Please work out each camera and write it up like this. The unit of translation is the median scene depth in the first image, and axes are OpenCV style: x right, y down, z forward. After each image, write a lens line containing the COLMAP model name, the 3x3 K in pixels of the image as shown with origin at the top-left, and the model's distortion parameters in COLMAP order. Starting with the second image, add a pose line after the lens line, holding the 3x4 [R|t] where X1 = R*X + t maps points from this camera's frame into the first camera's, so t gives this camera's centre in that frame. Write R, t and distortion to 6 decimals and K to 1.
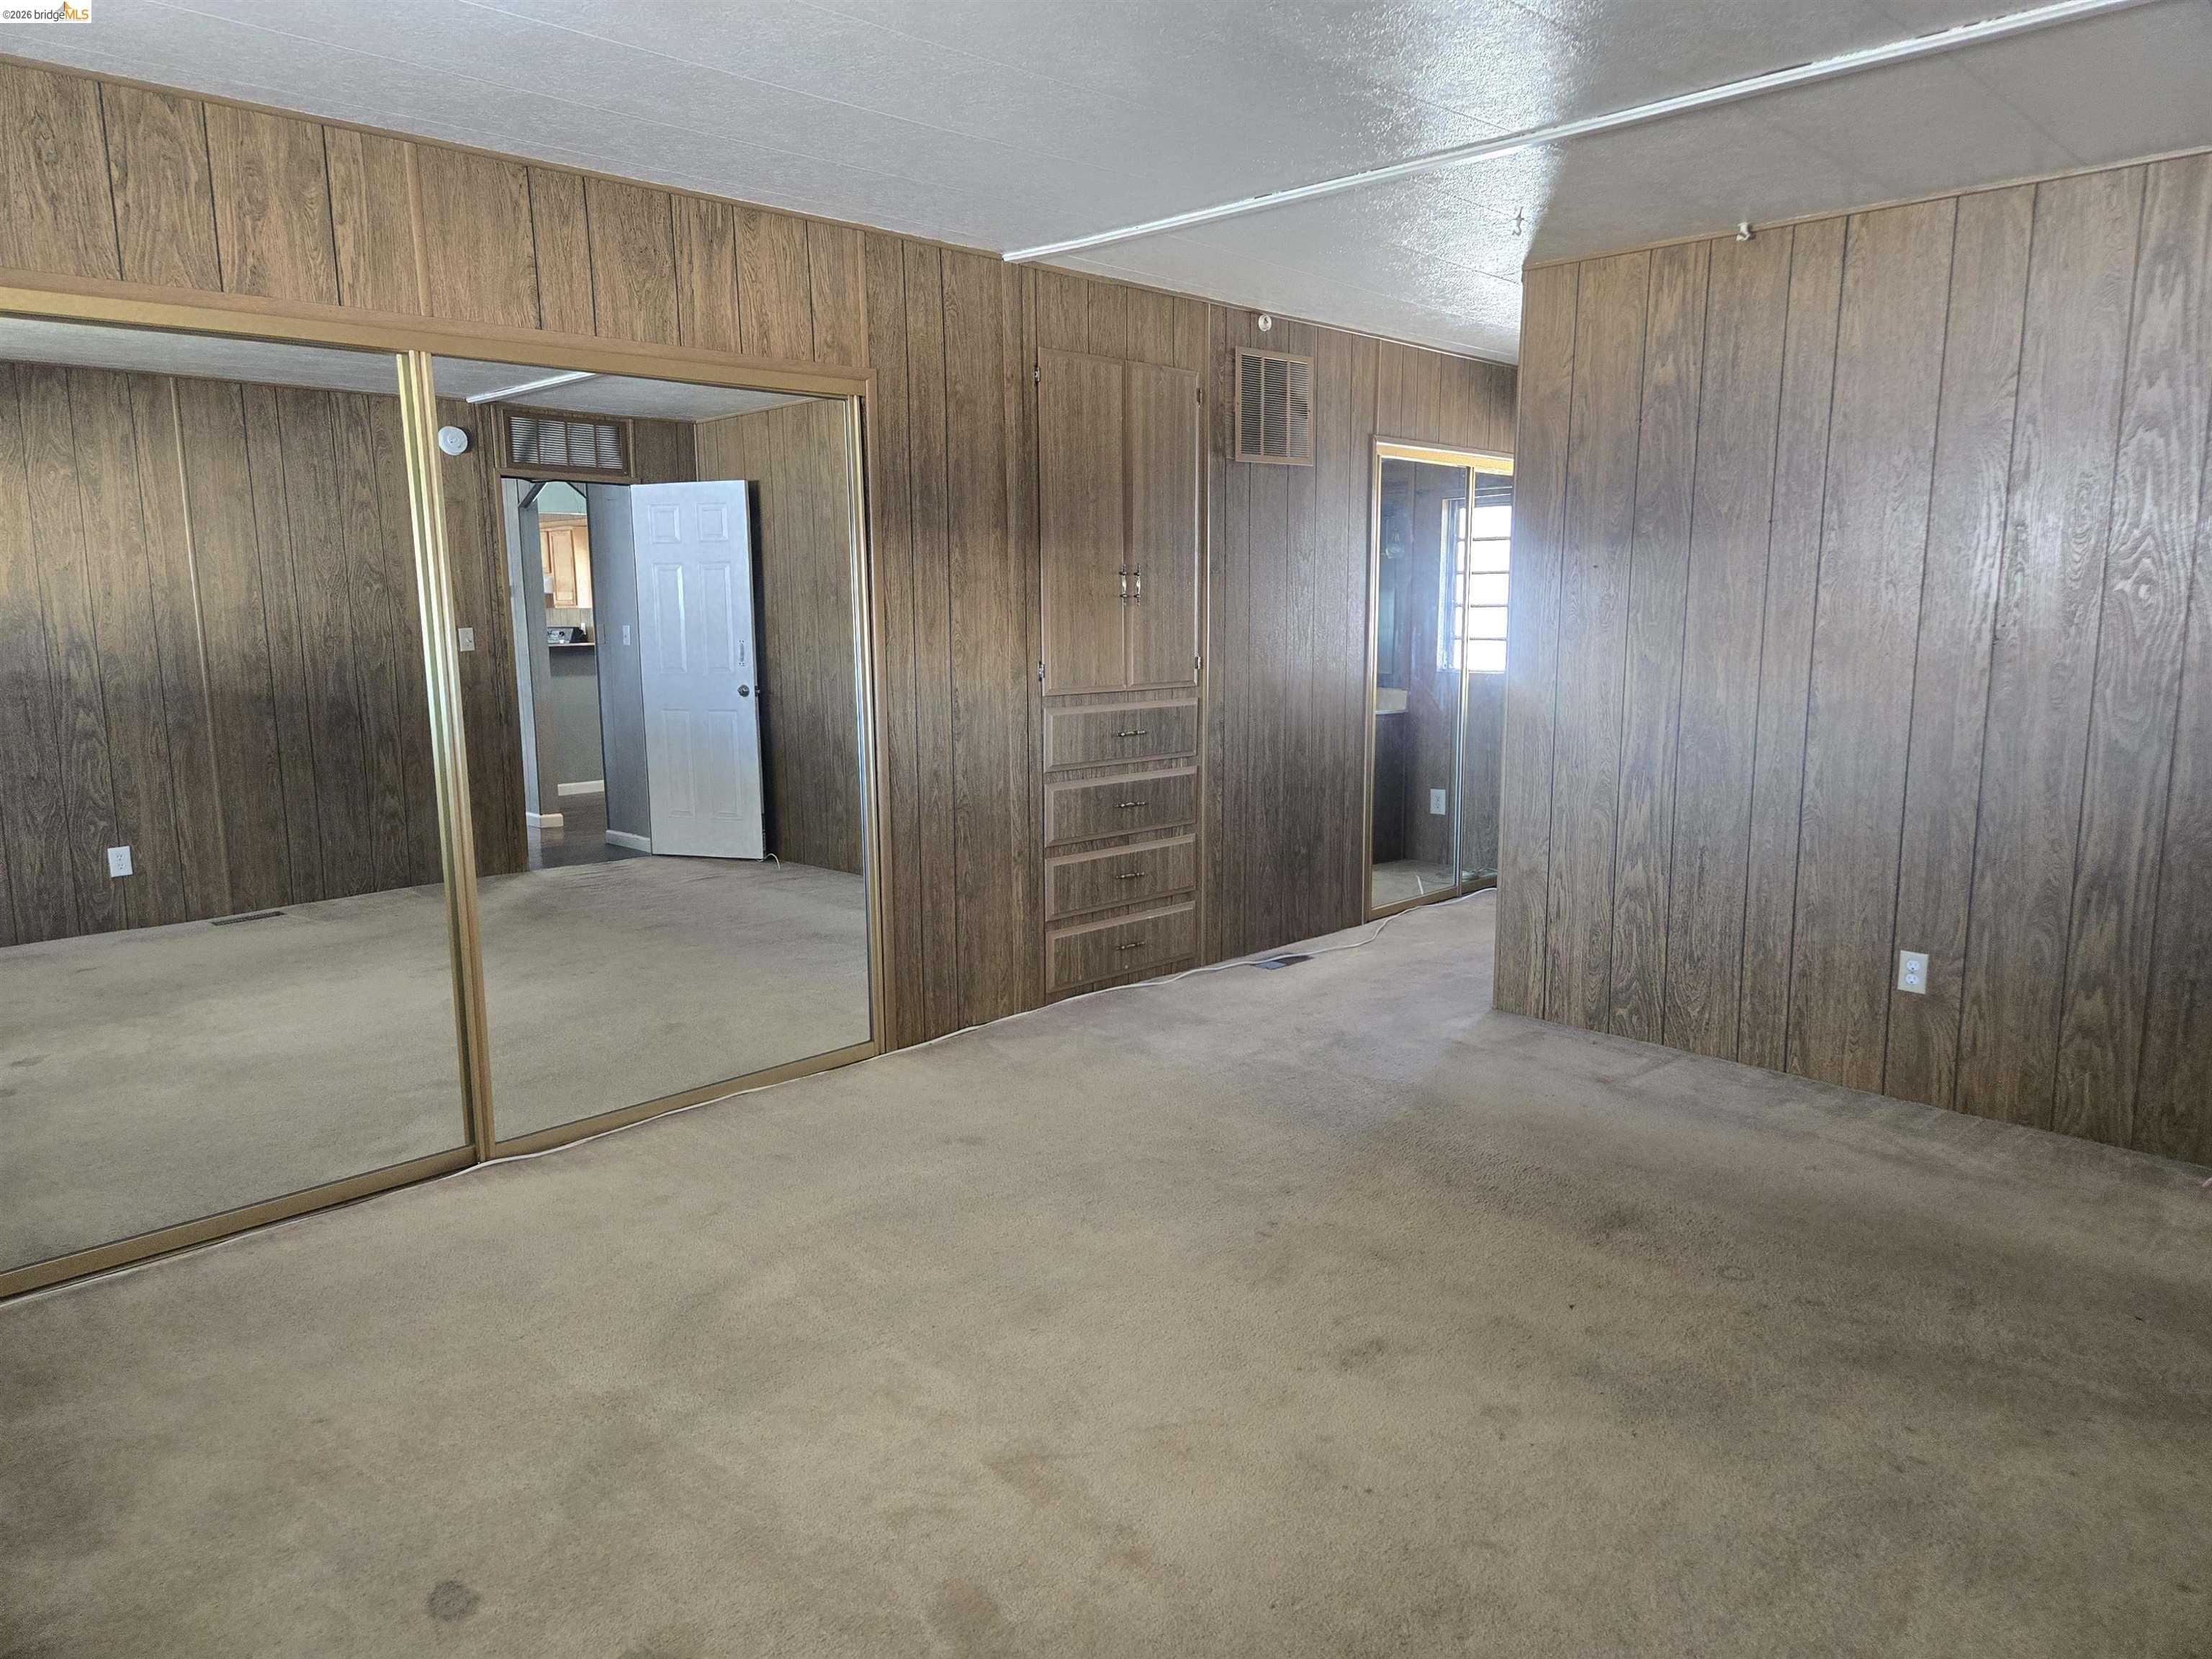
lens RADIAL K [[1486.3, 0, 1106.0], [0, 1486.3, 829.5], [0, 0, 1]] dist [0.083096, -0.074320]
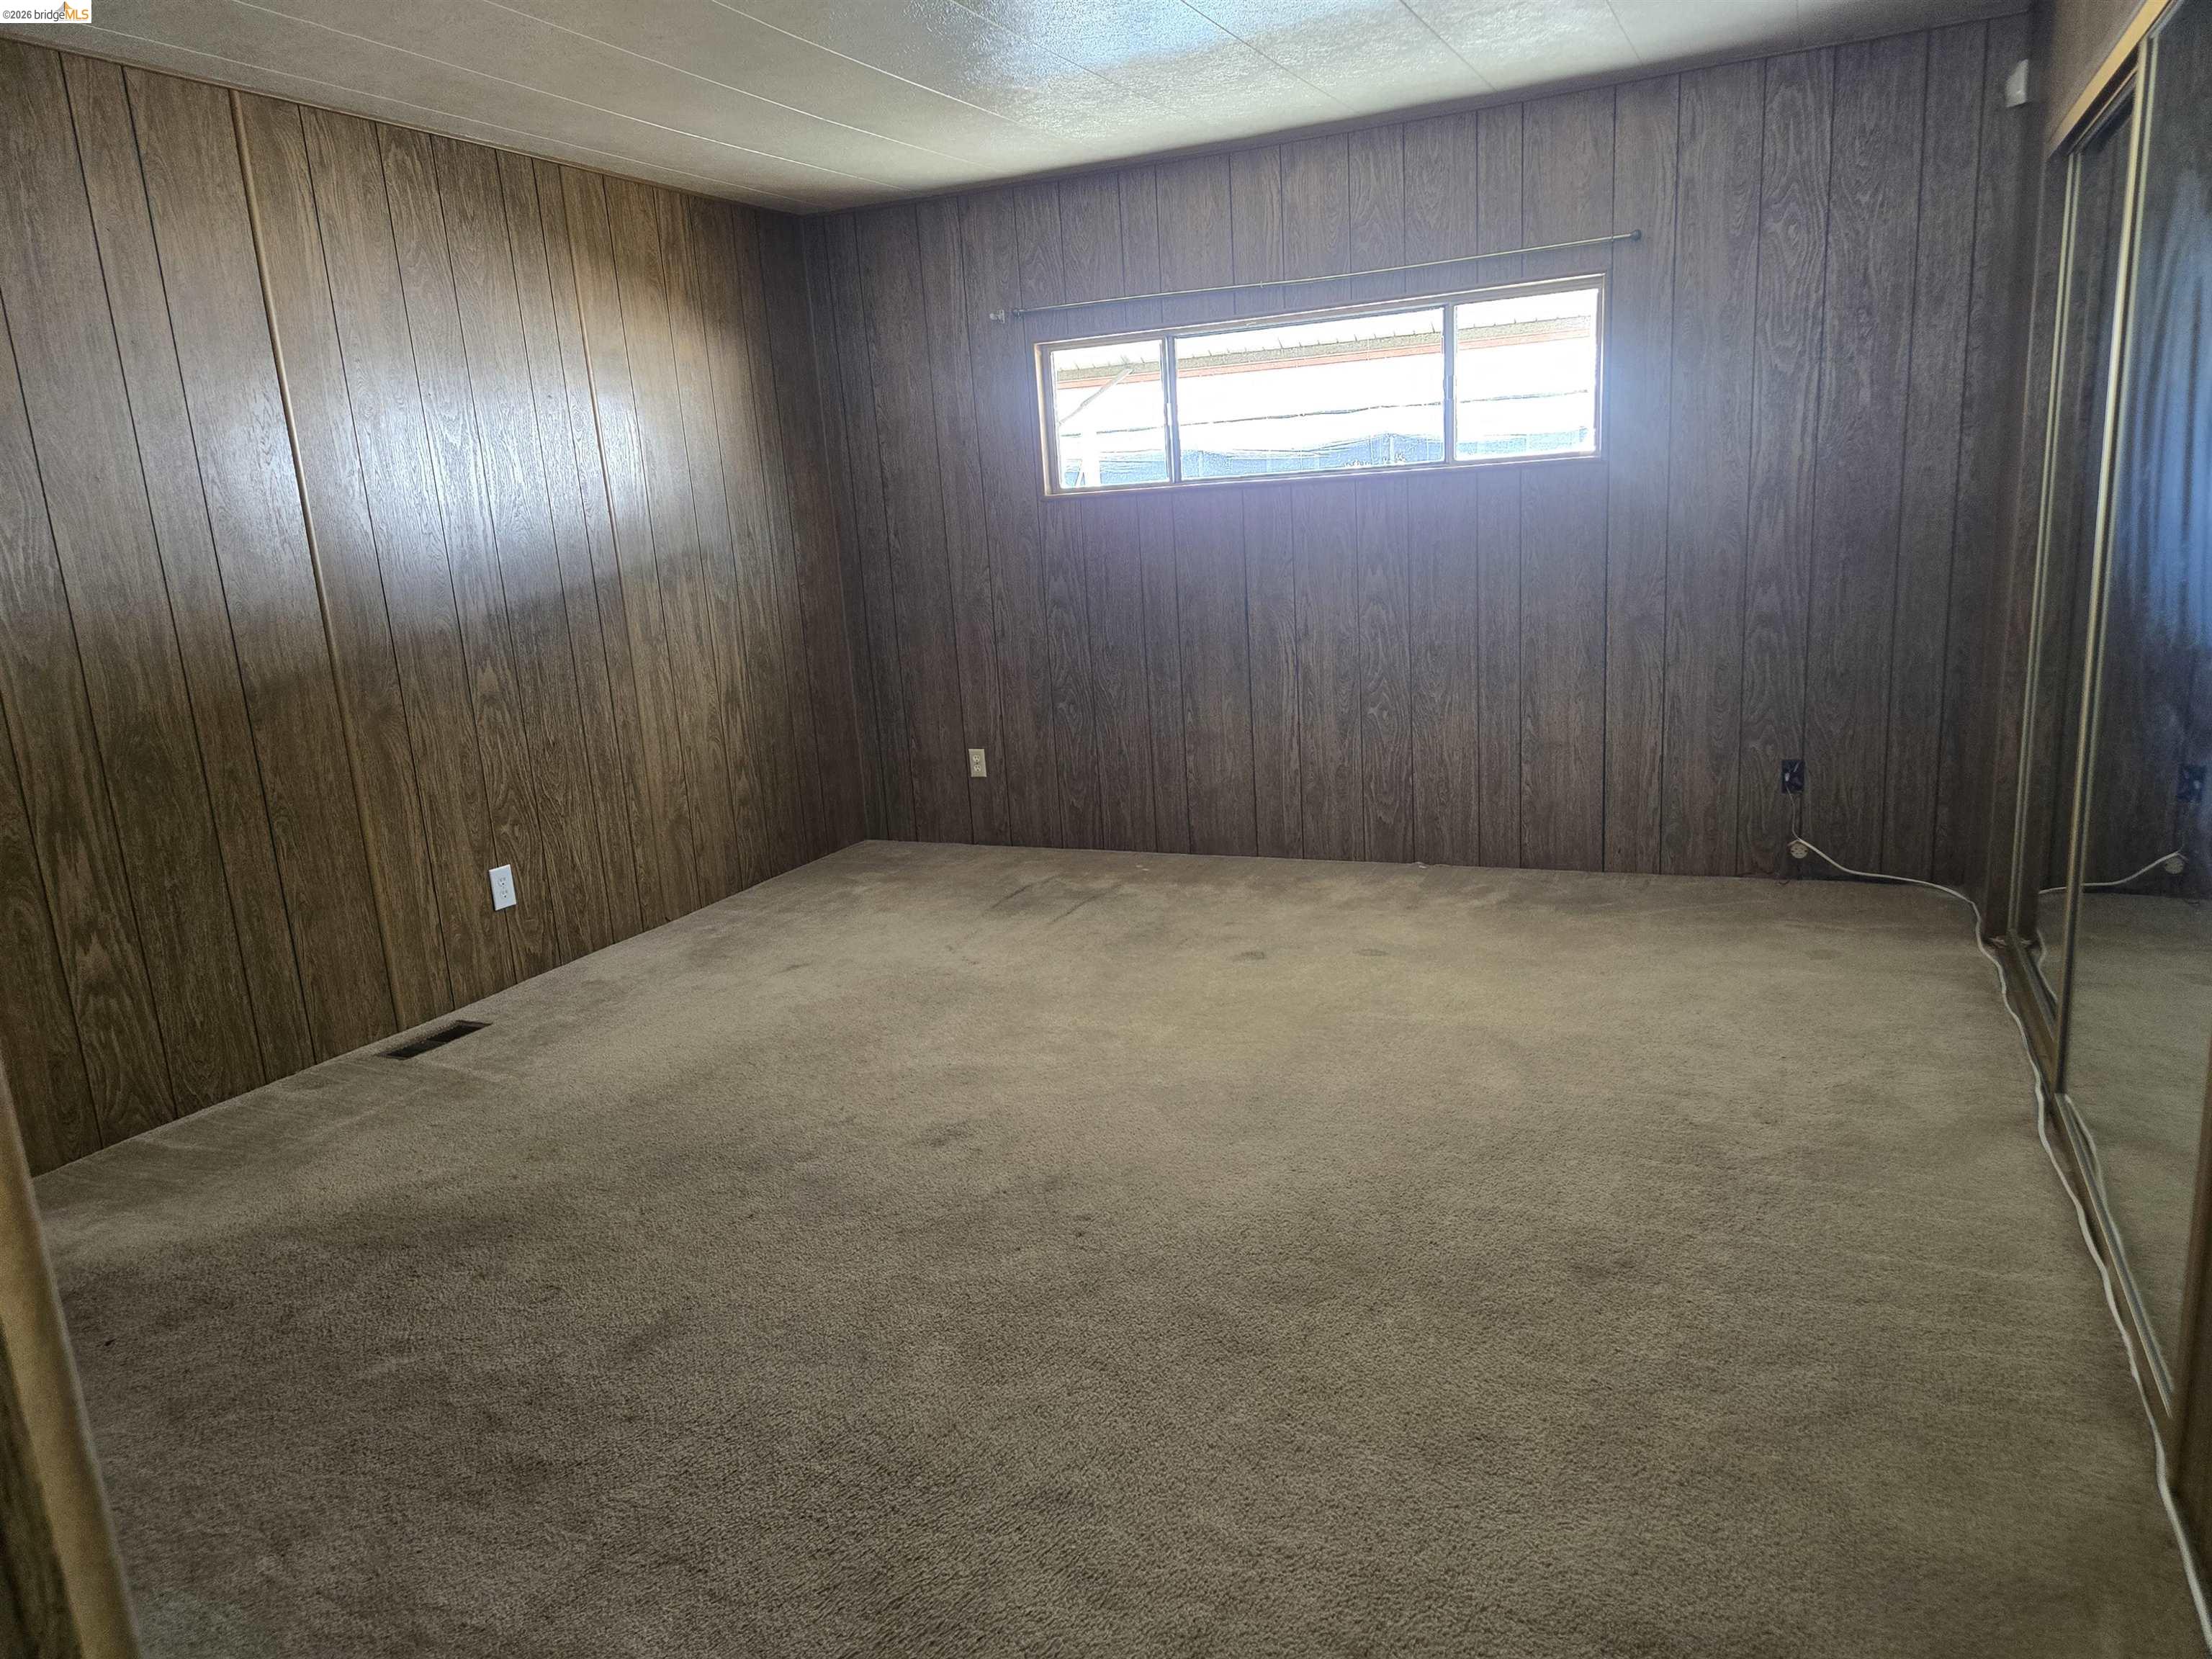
lens RADIAL K [[1464.2, 0, 1116.8], [0, 1464.2, 835.1], [0, 0, 1]] dist [0.082871, -0.053571]
pose [[-0.938155, 0.140964, -0.316219, 0.236042], [0.015974, 0.930010, 0.367186, -0.176621], [0.345847, 0.339426, -0.874745, 1.219182]]
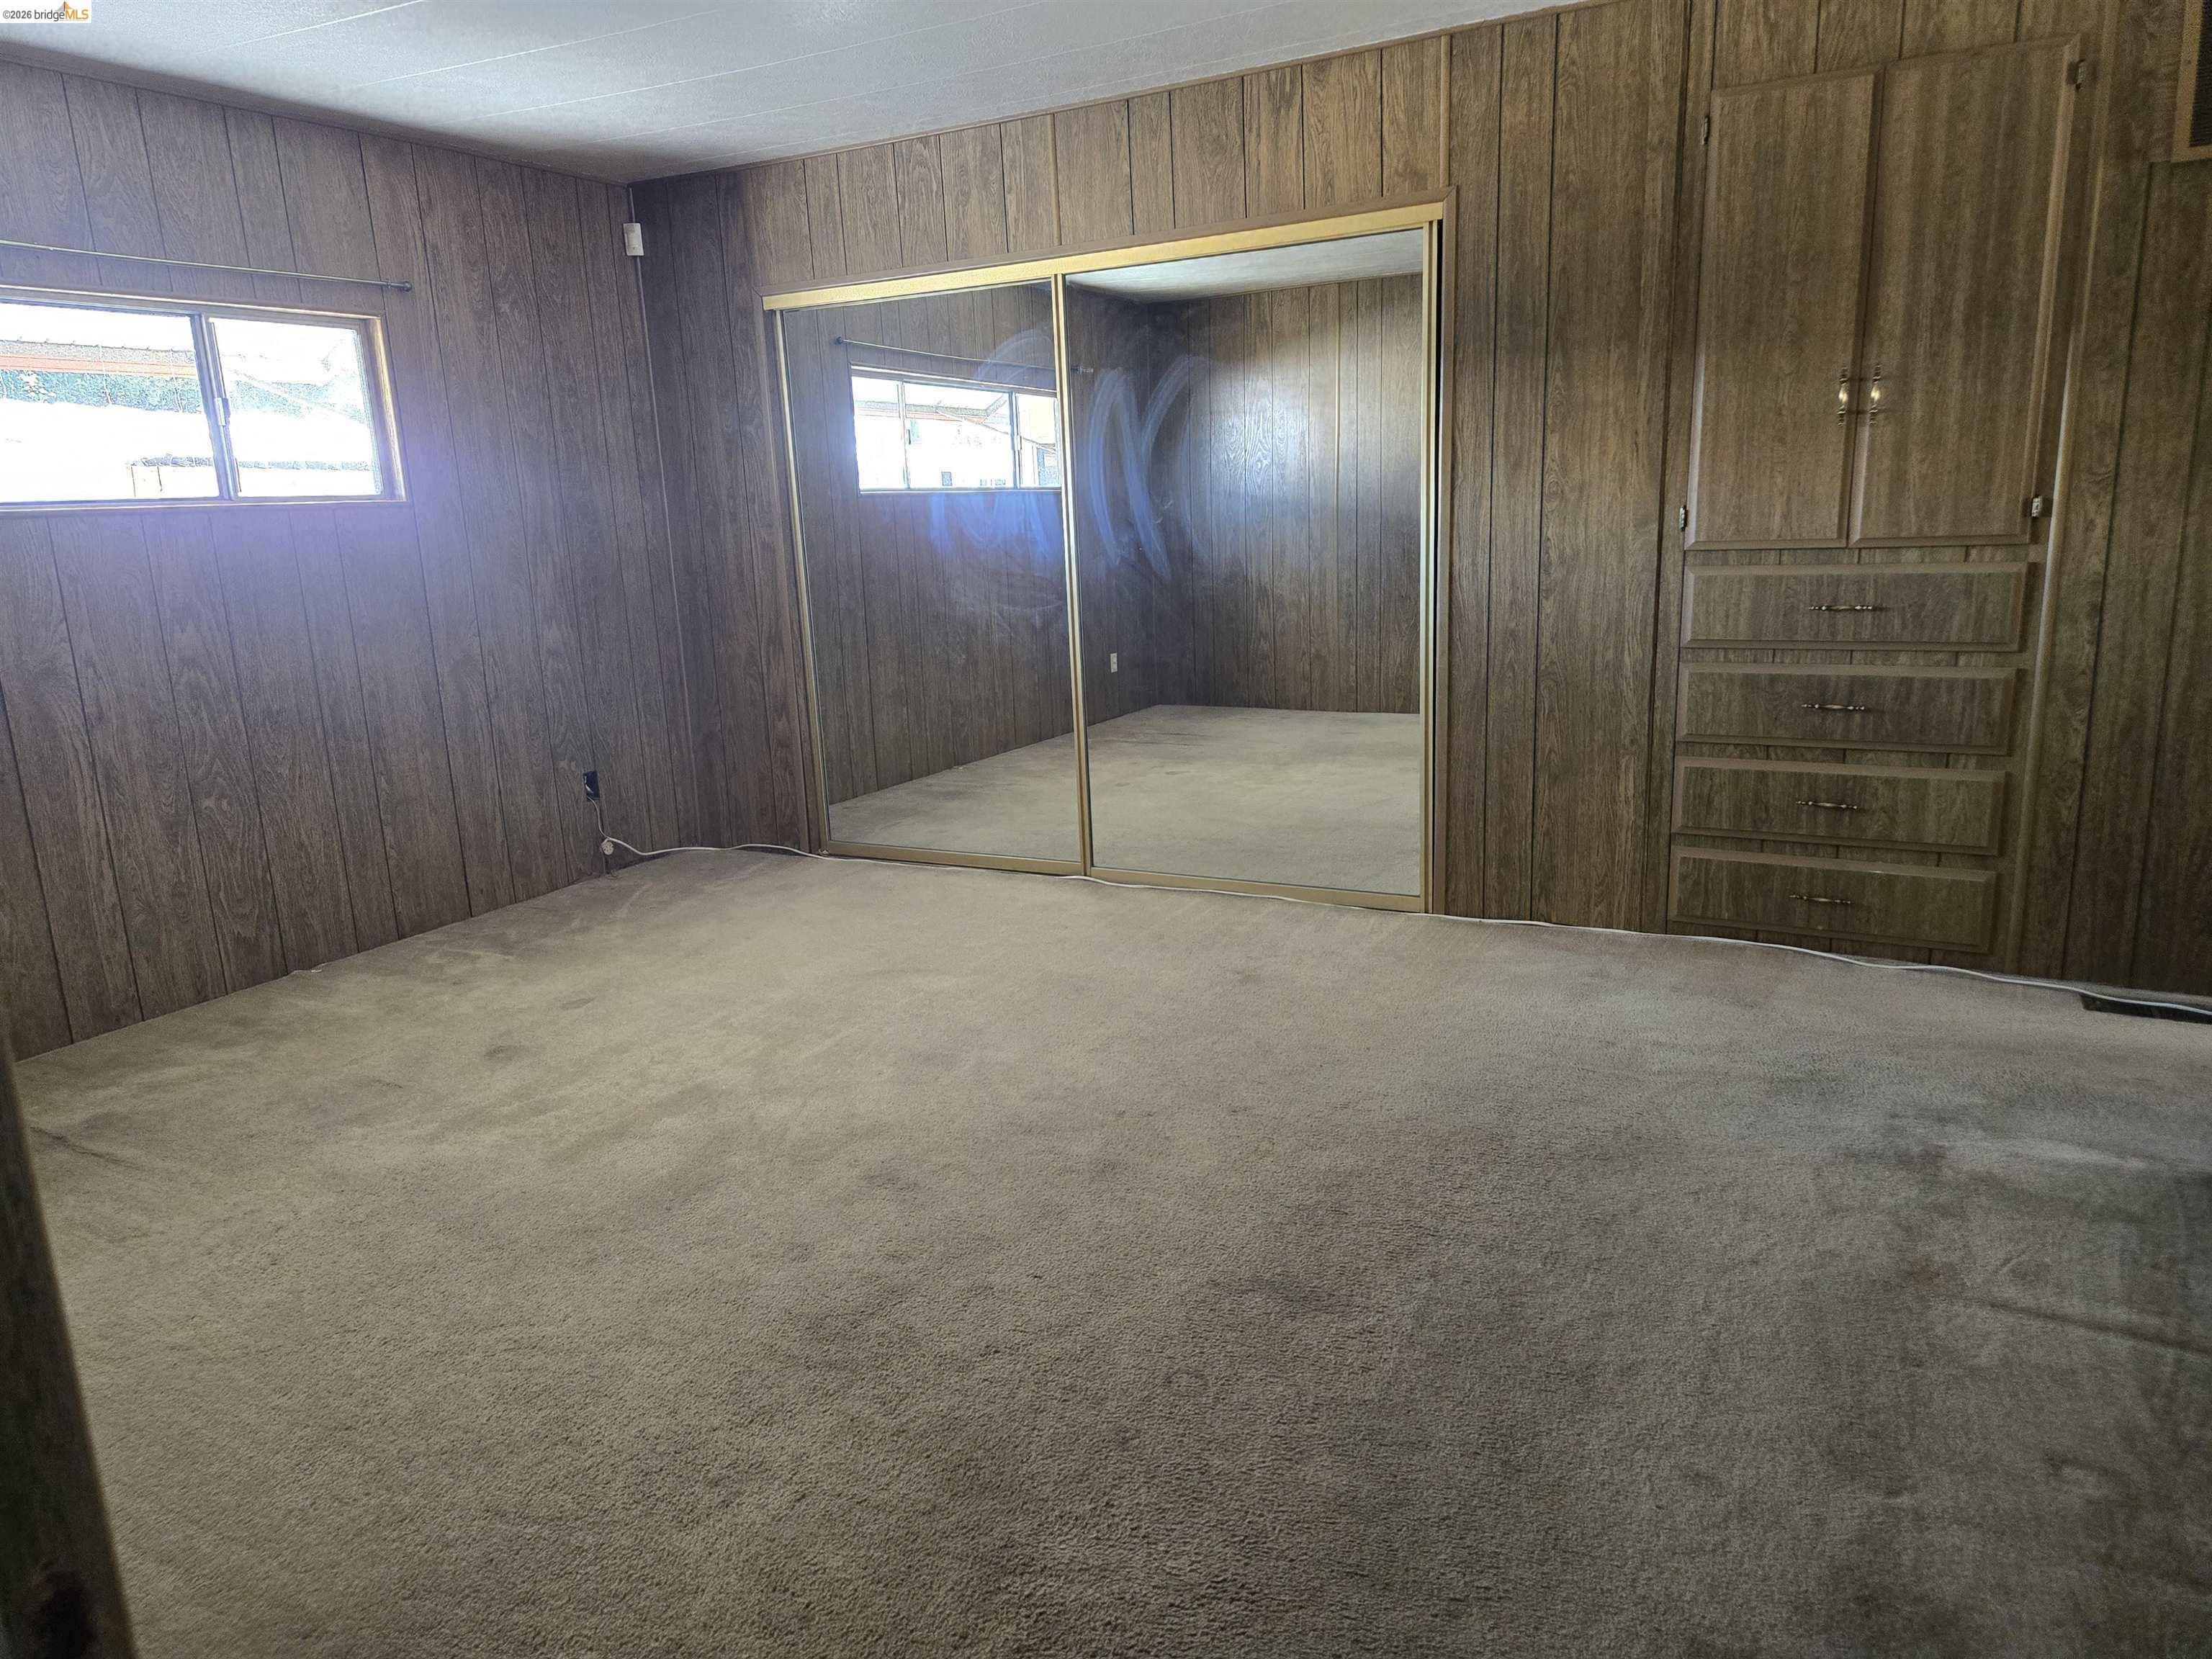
lens RADIAL K [[1486.3, 0, 1106.0], [0, 1486.3, 829.5], [0, 0, 1]] dist [0.083096, -0.074320]
pose [[0.274459, 0.210463, -0.938284, 0.708387], [-0.111724, 0.976126, 0.186271, -0.063551], [0.955086, 0.053705, 0.291420, 0.511338]]
